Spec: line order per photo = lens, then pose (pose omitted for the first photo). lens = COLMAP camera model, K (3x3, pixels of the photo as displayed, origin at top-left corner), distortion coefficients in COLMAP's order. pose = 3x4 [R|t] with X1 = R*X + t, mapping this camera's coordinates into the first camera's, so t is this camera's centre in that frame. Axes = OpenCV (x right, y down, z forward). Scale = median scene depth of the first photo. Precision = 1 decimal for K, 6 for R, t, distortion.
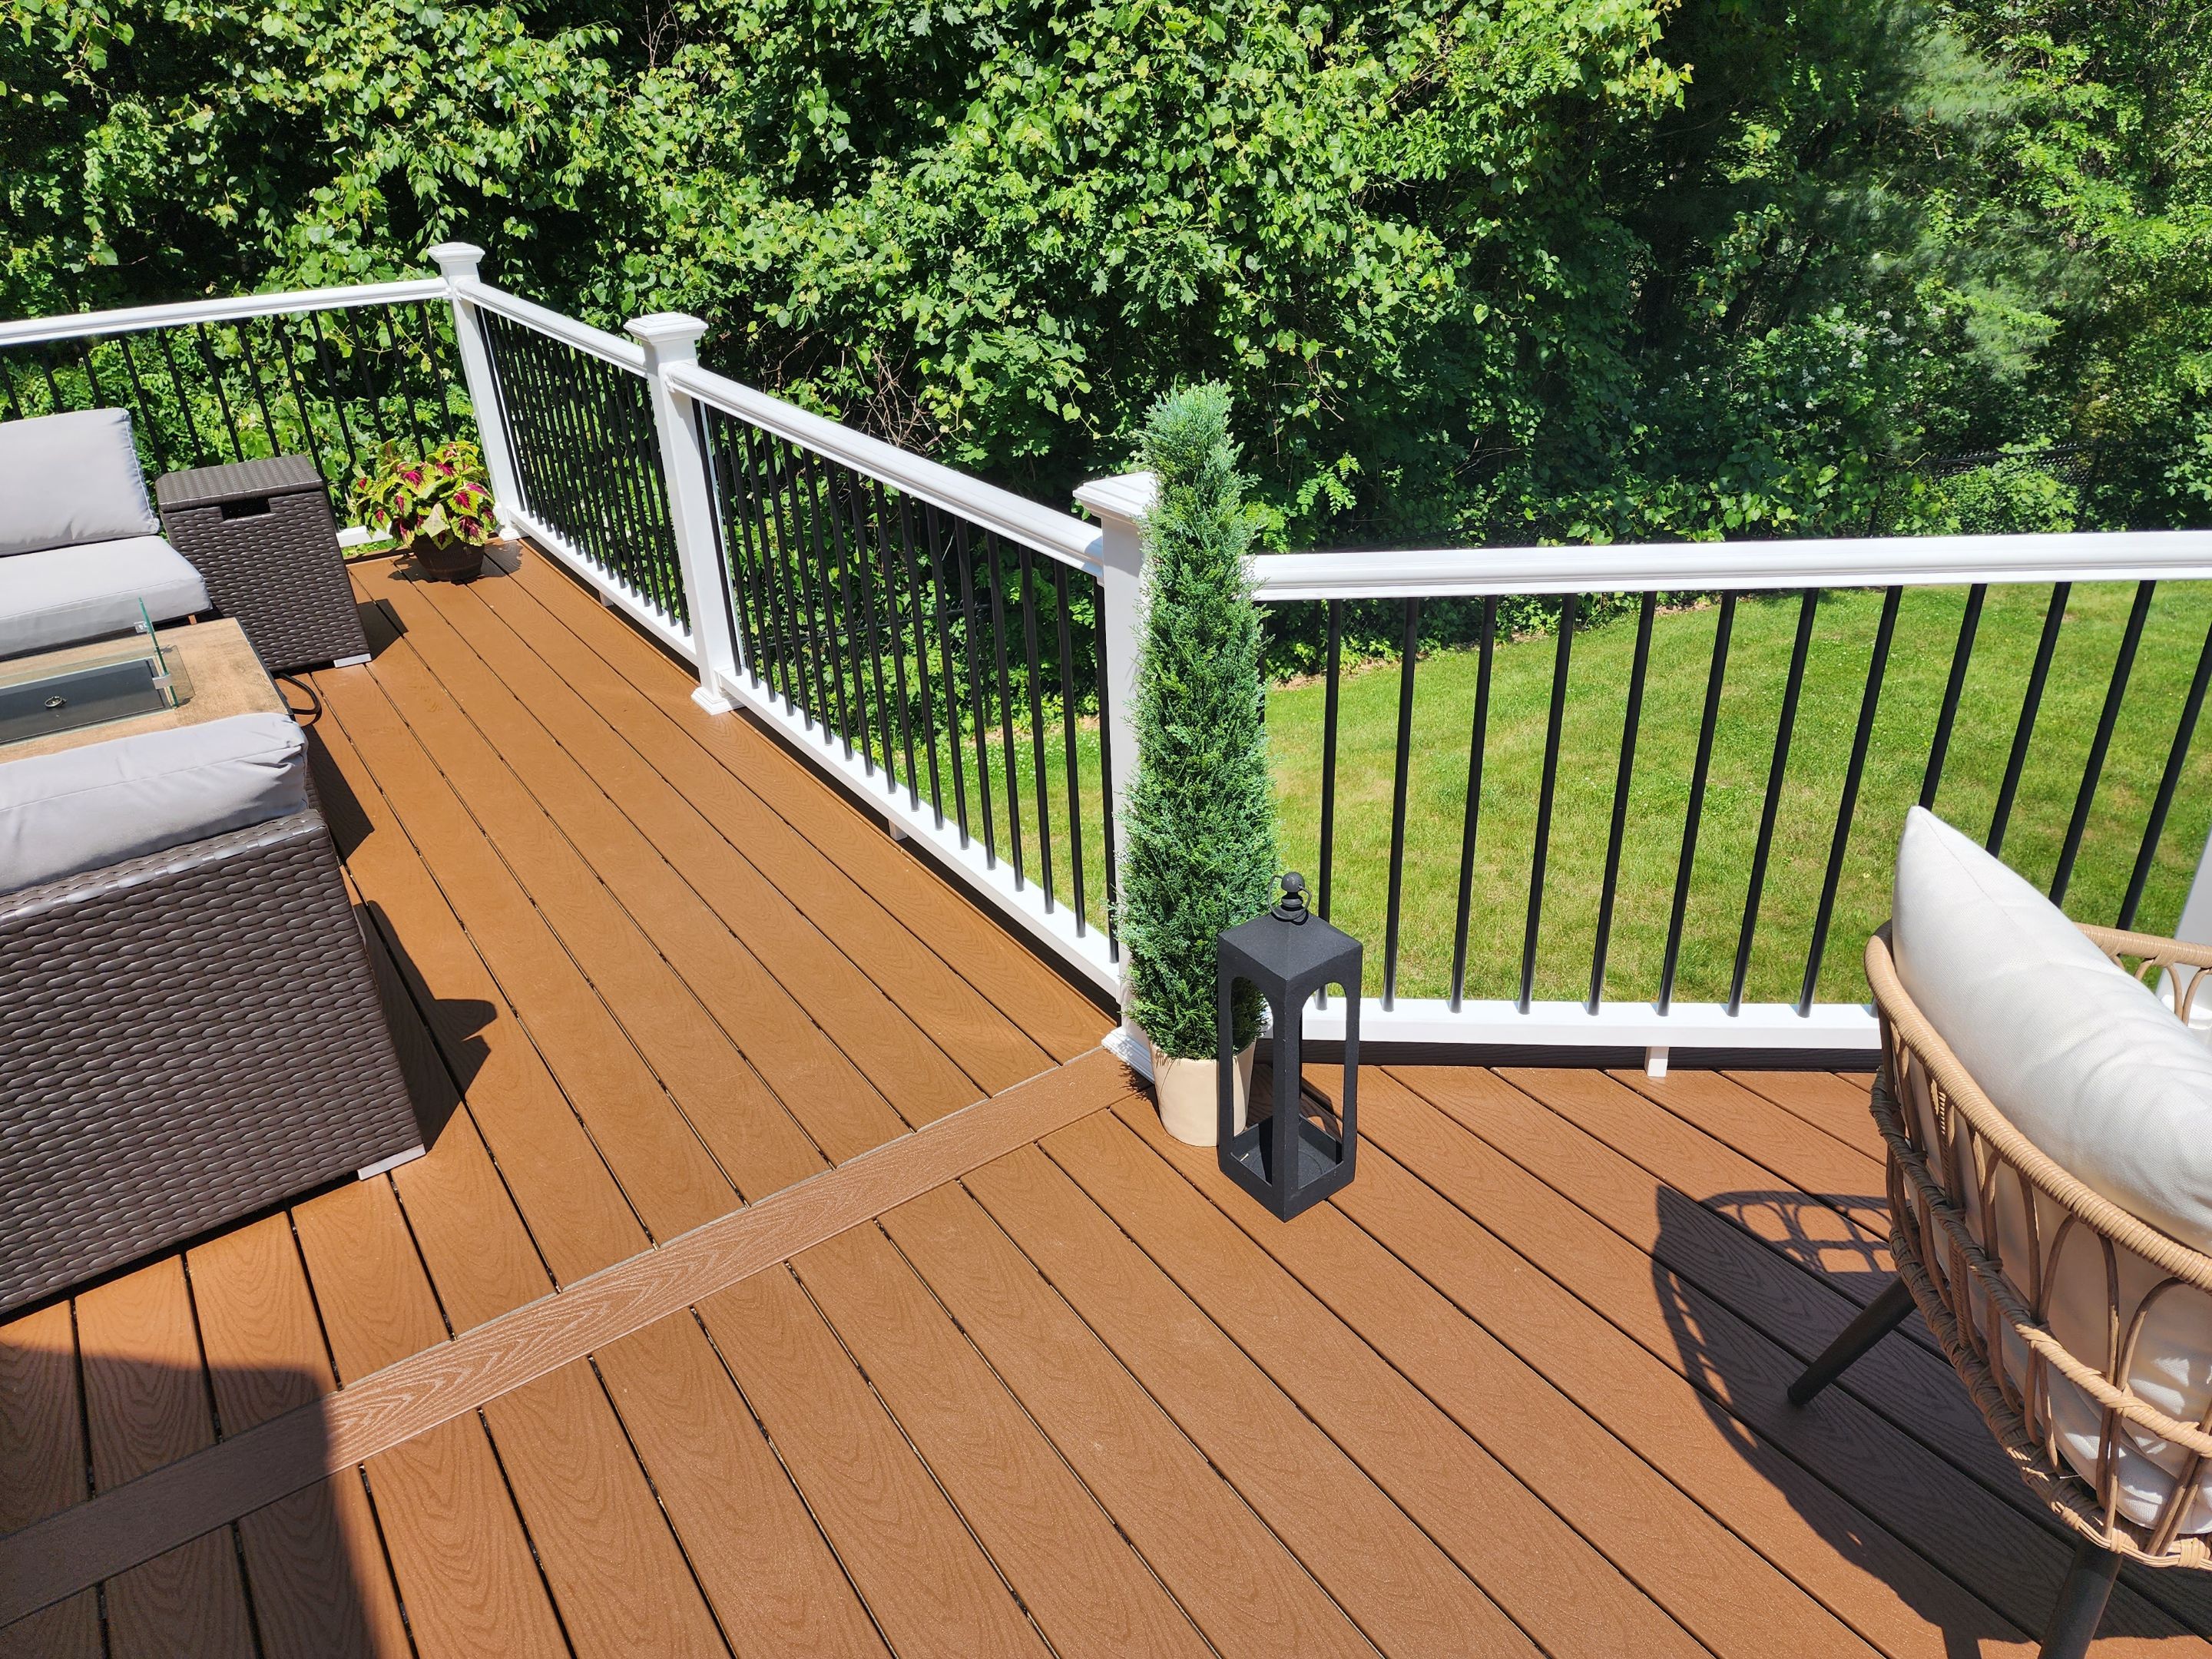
lens RADIAL K [[1487.4, 0, 1097.7], [0, 1487.4, 819.7], [0, 0, 1]] dist [0.086720, -0.079433]
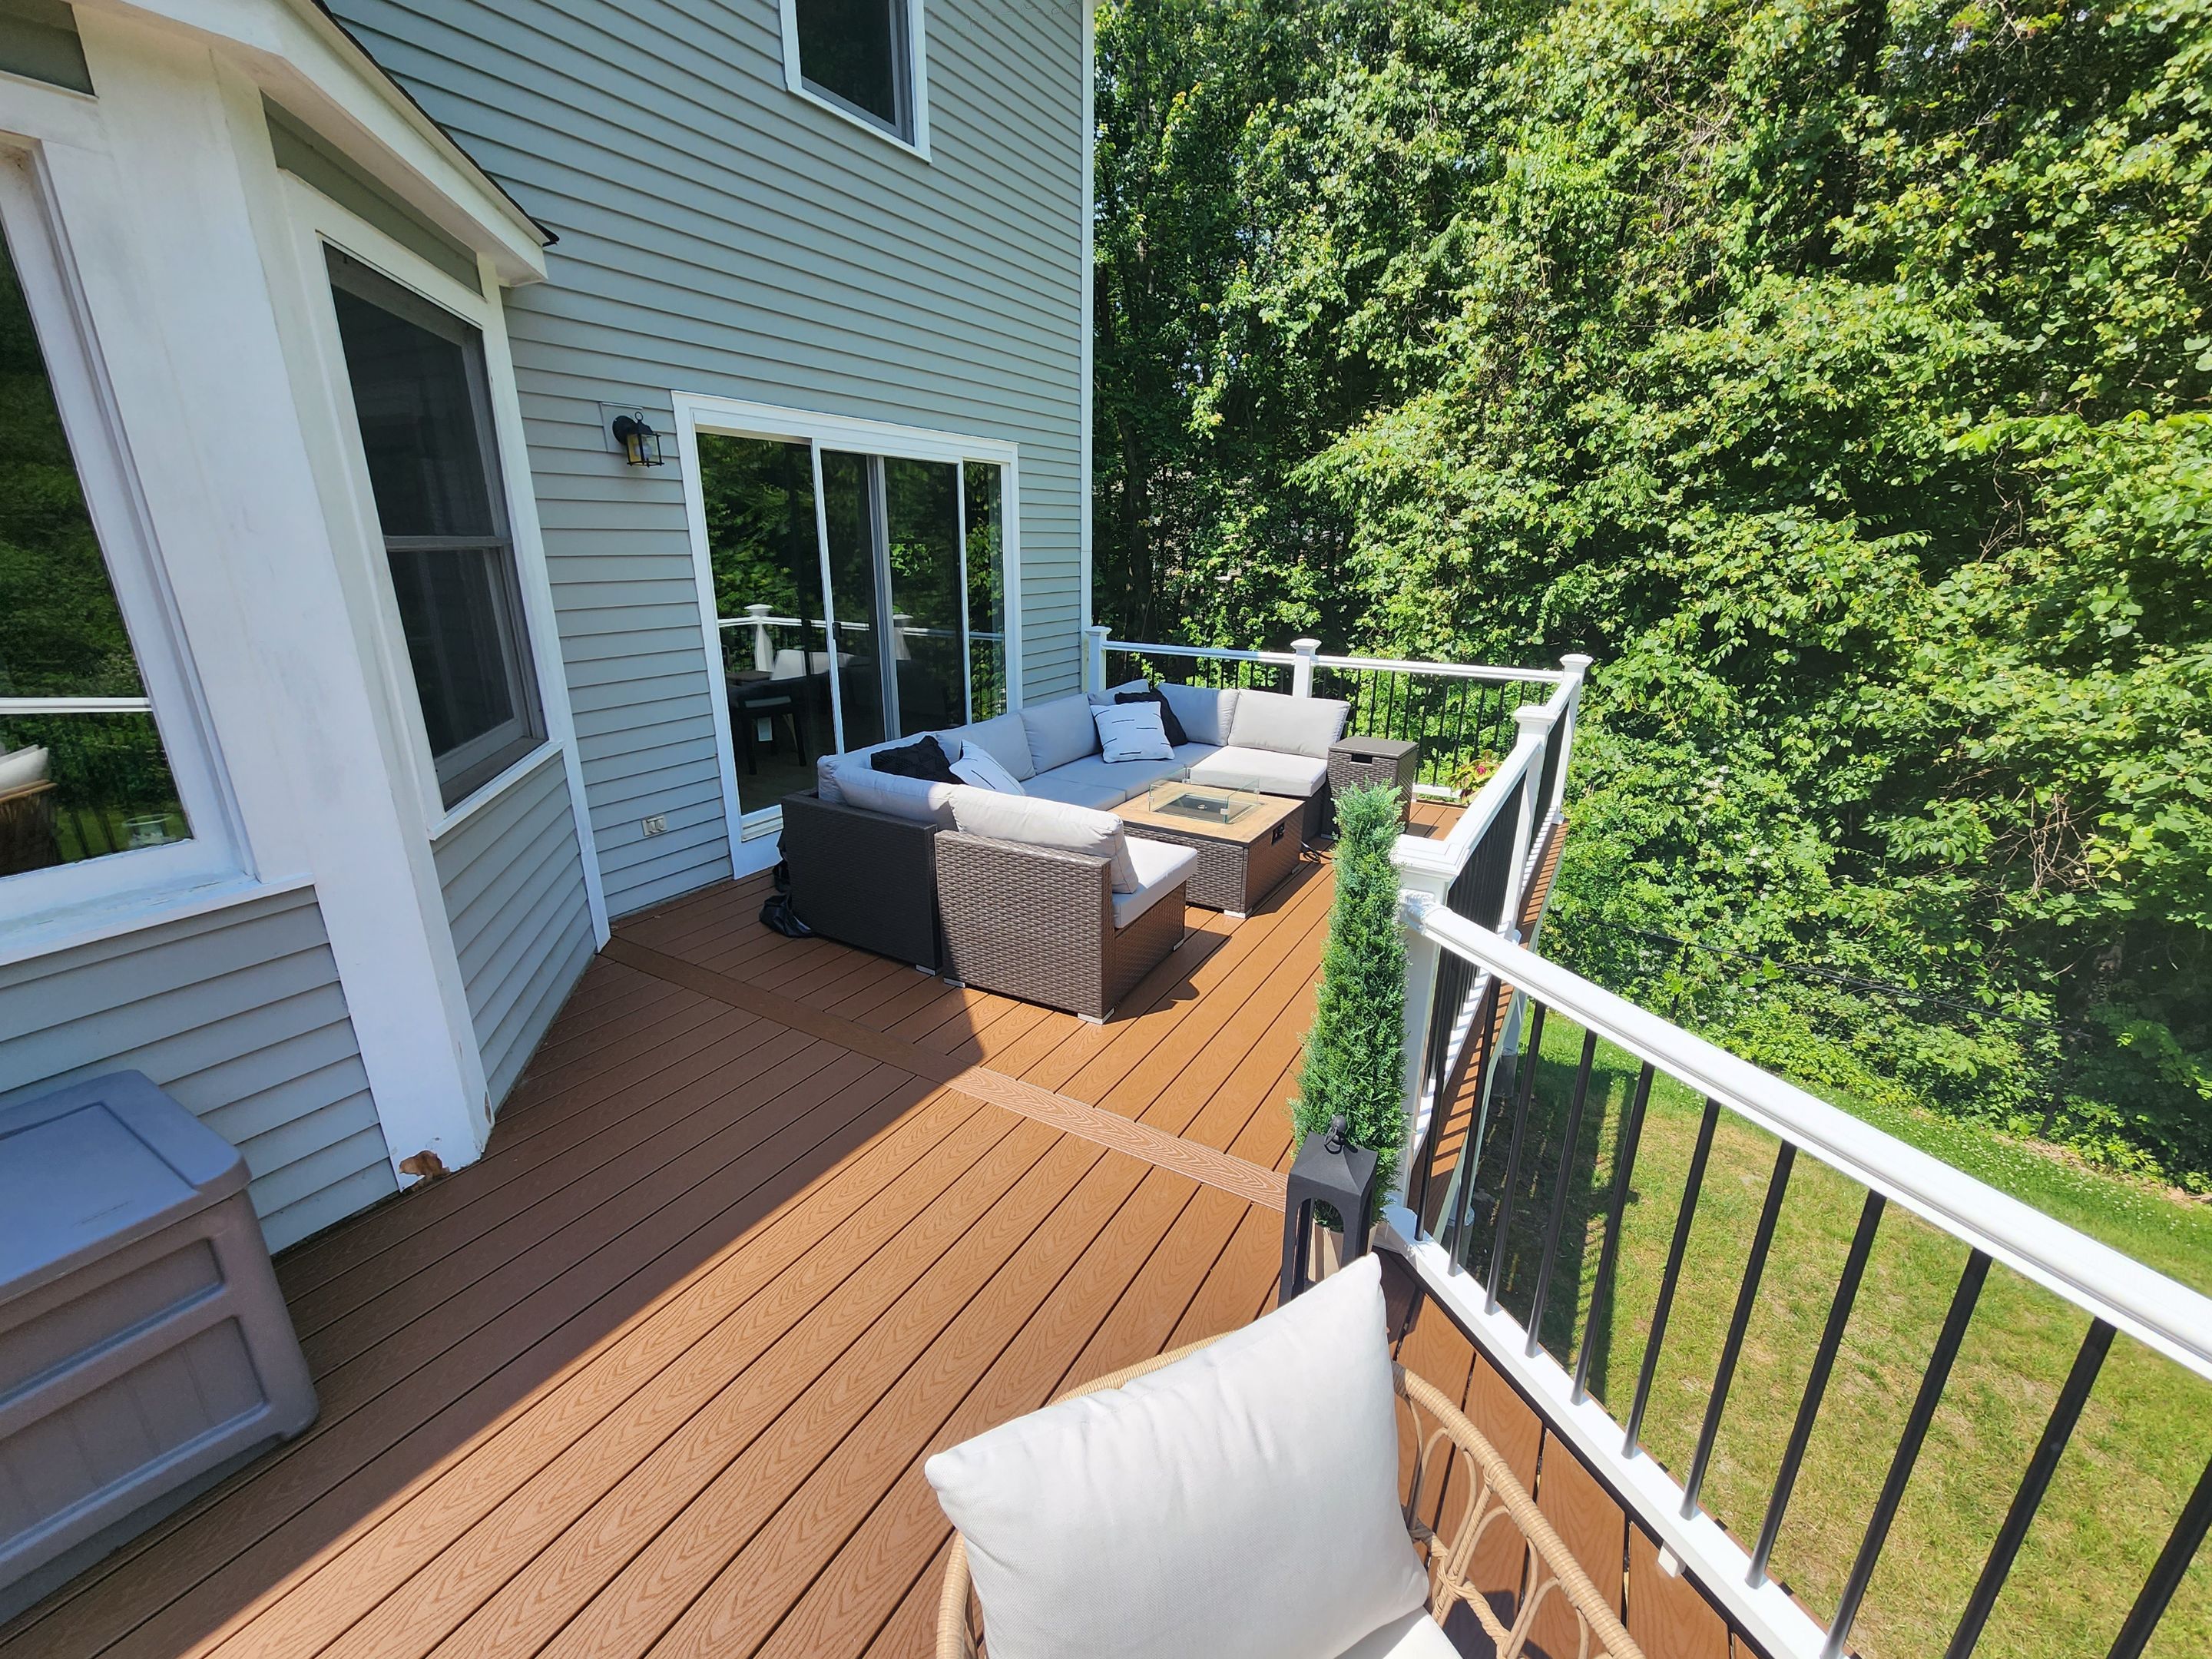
lens RADIAL K [[905.5, 0, 1099.6], [0, 905.5, 839.2], [0, 0, 1]] dist [-0.000327, -0.000114]
pose [[0.418141, 0.320164, -0.850090, 0.156887], [-0.434542, 0.892306, 0.122322, -0.047893], [0.797704, 0.318252, 0.512235, 0.064660]]
